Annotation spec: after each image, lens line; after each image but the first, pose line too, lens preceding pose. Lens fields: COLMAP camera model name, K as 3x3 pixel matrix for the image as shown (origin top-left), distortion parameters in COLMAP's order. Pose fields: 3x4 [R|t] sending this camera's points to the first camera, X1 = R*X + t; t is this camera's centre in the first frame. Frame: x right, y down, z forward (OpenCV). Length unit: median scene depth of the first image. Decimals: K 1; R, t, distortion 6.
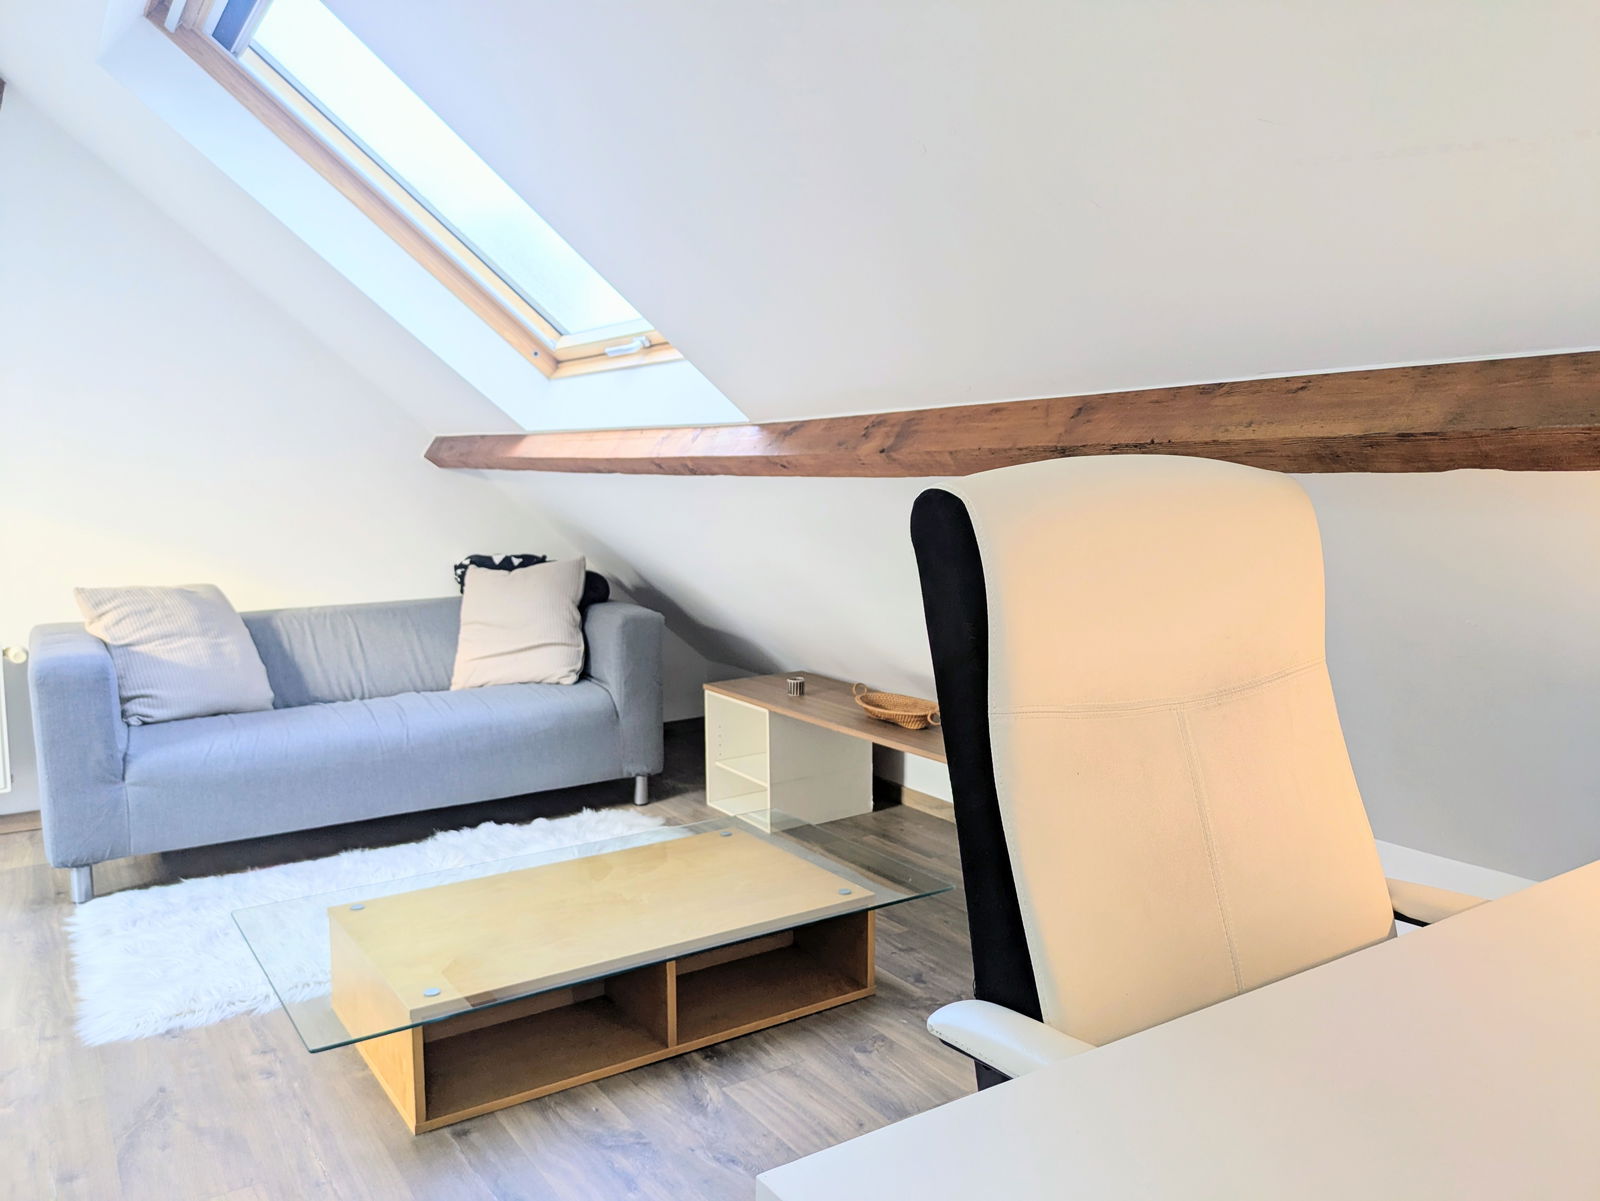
lens RADIAL K [[1170.7, 0, 800.0], [0, 1170.7, 600.5], [0, 0, 1]] dist [0.028220, 0.001187]
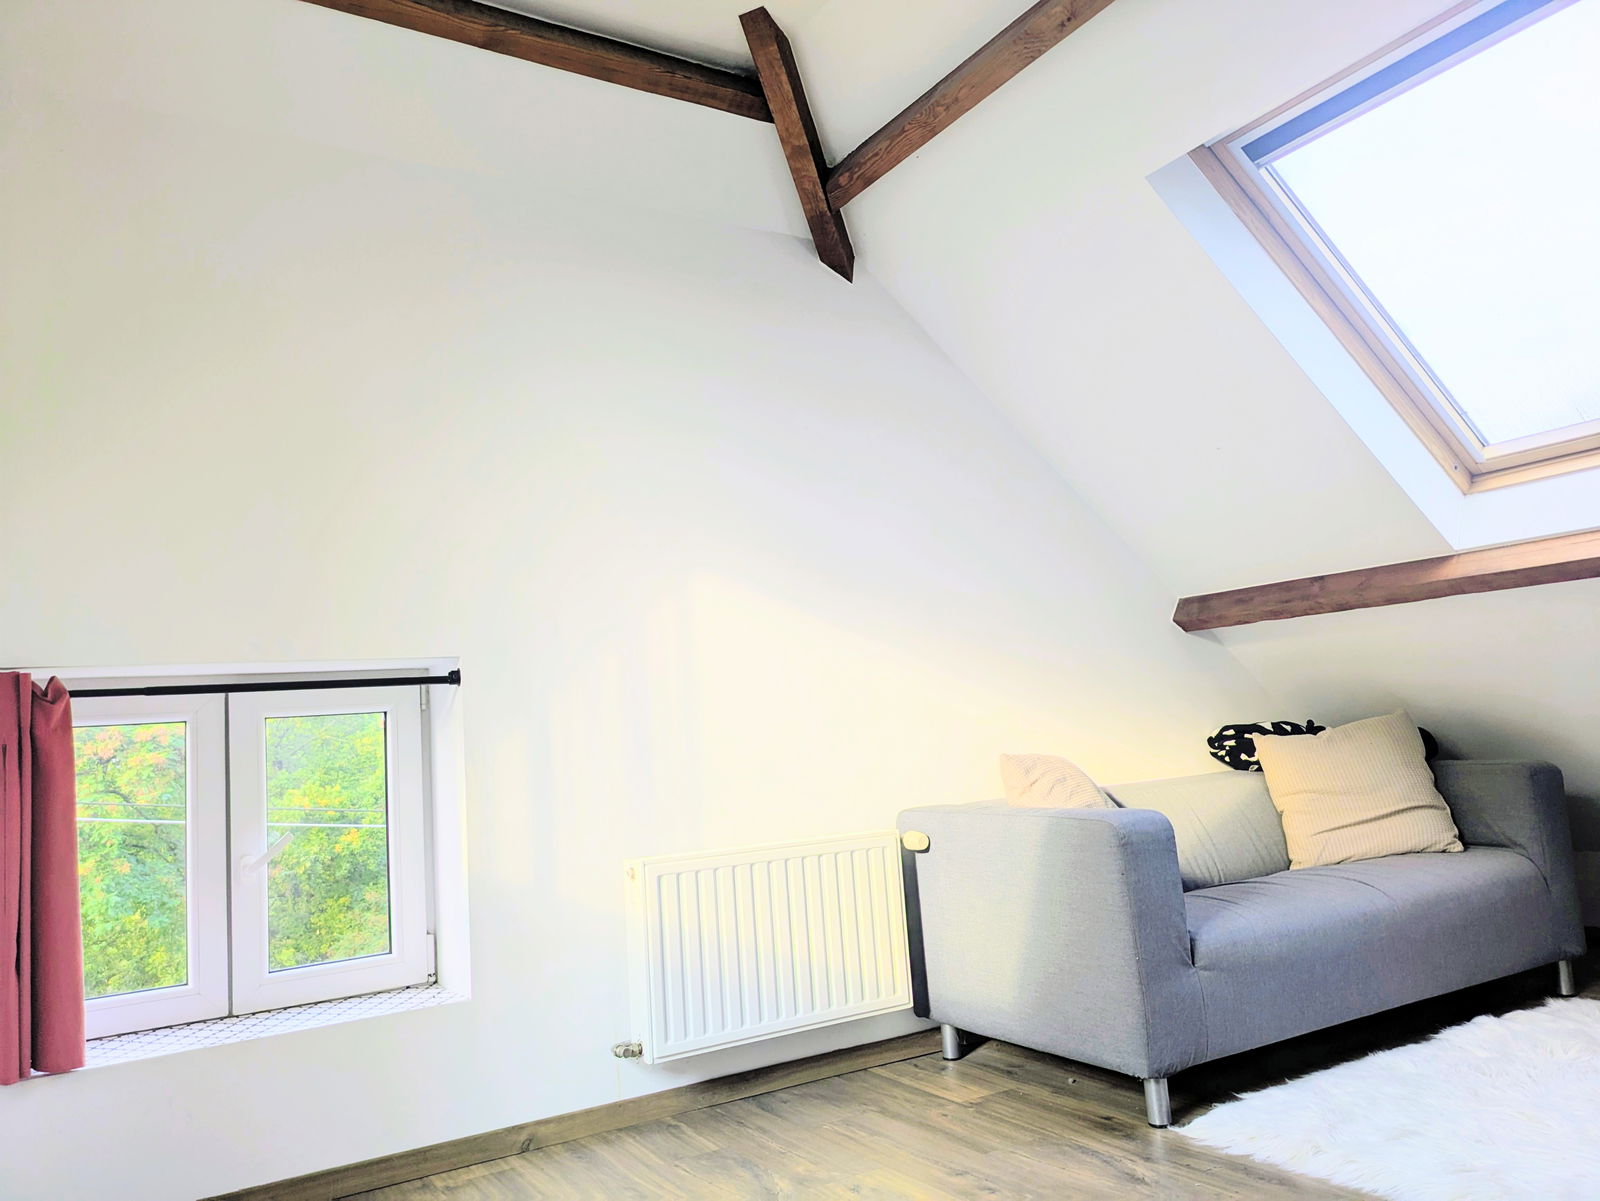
lens RADIAL K [[1170.7, 0, 800.0], [0, 1170.7, 600.5], [0, 0, 1]] dist [0.028220, 0.001187]
pose [[0.997418, -0.071051, -0.010410, -0.688074], [0.066592, 0.969429, -0.236164, 0.068891], [0.026872, 0.234861, 0.971658, 0.109046]]
